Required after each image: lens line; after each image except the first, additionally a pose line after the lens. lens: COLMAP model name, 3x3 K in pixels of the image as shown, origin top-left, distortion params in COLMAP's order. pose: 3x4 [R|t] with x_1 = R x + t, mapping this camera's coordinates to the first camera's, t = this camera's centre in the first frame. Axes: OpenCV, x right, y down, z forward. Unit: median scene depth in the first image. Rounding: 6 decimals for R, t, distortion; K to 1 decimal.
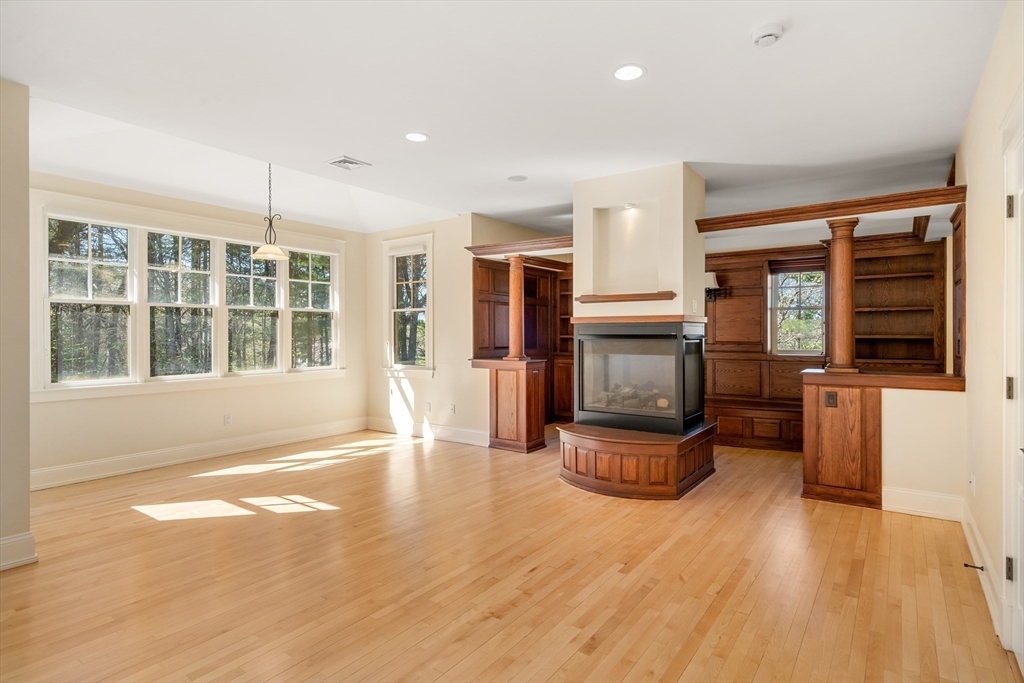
lens RADIAL K [[532.3, 0, 516.6], [0, 532.3, 332.2], [0, 0, 1]] dist [0.014223, -0.000544]
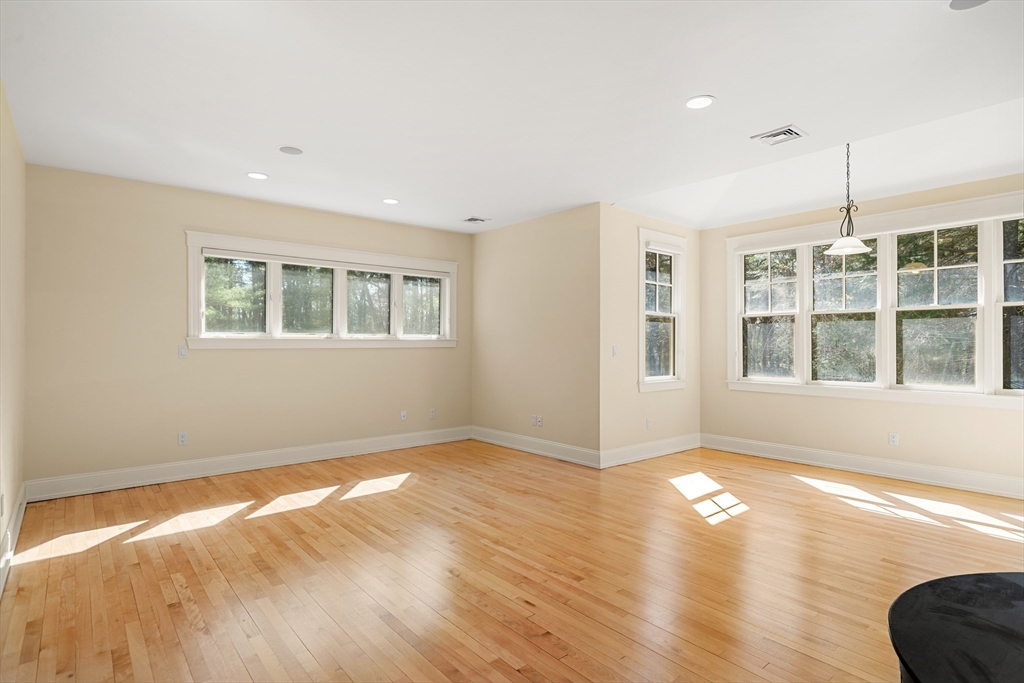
lens RADIAL K [[532.3, 0, 517.0], [0, 532.3, 346.8], [0, 0, 1]] dist [0.014223, -0.000544]
pose [[-0.252458, 0.009113, -0.967565, 0.508315], [0.003737, 0.999957, 0.008443, 0.005015], [0.967601, -0.001485, -0.252482, 0.687584]]
